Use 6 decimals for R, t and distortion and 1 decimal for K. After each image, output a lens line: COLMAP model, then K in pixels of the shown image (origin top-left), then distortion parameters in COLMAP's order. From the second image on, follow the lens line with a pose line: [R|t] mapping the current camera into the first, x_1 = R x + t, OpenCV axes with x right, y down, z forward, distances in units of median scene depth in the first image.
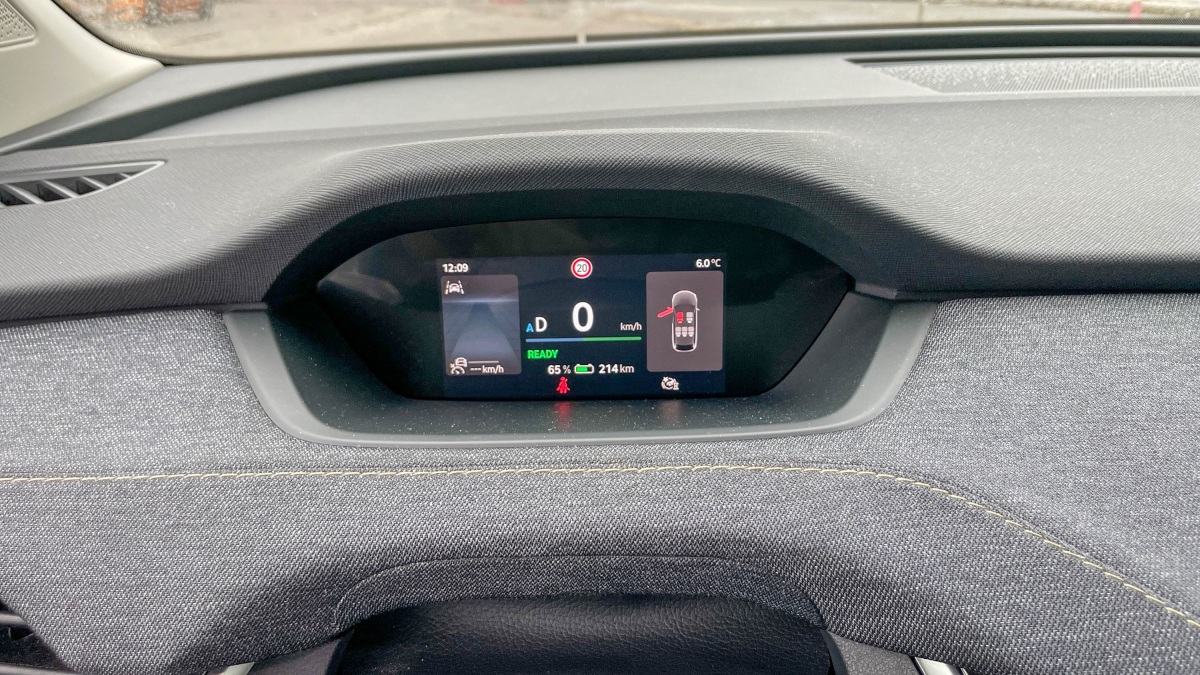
lens RADIAL K [[911.6, 0, 595.4], [0, 911.6, 340.0], [0, 0, 1]] dist [0.017296, -0.012634]
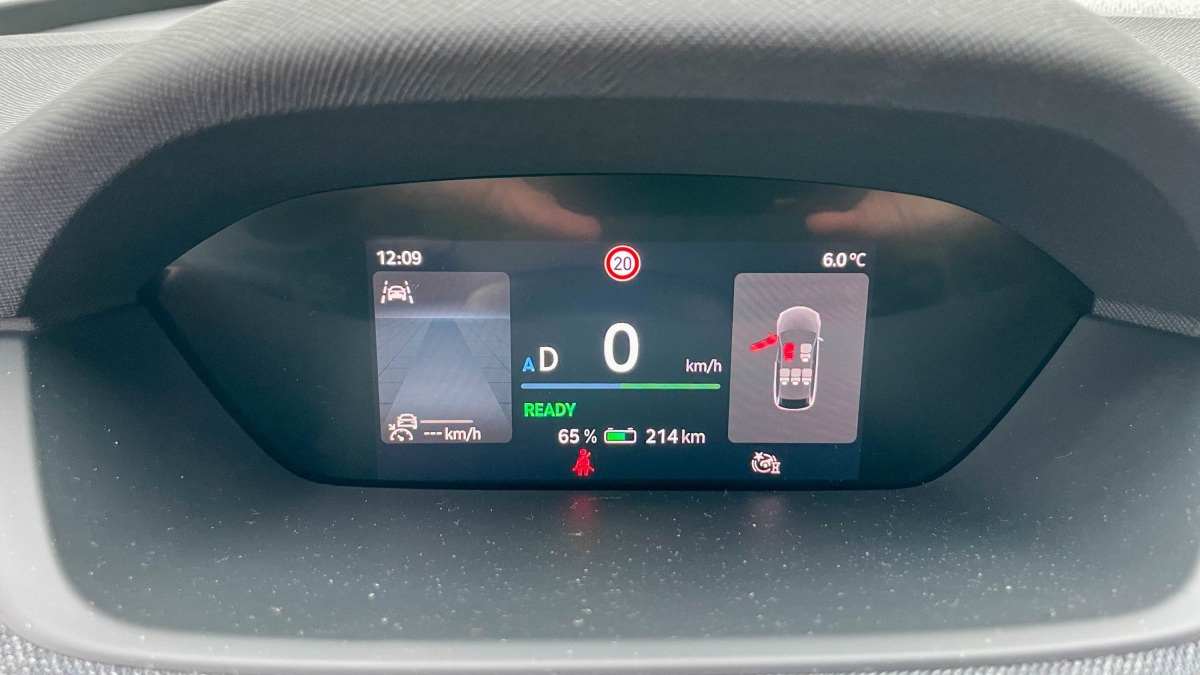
lens RADIAL K [[911.6, 0, 603.2], [0, 911.6, 334.4], [0, 0, 1]] dist [0.017296, -0.012634]
pose [[0.999246, 0.020814, 0.032790, -0.044067], [-0.021463, 0.999578, 0.019574, -0.044672], [-0.032369, -0.020263, 0.999271, 0.423780]]
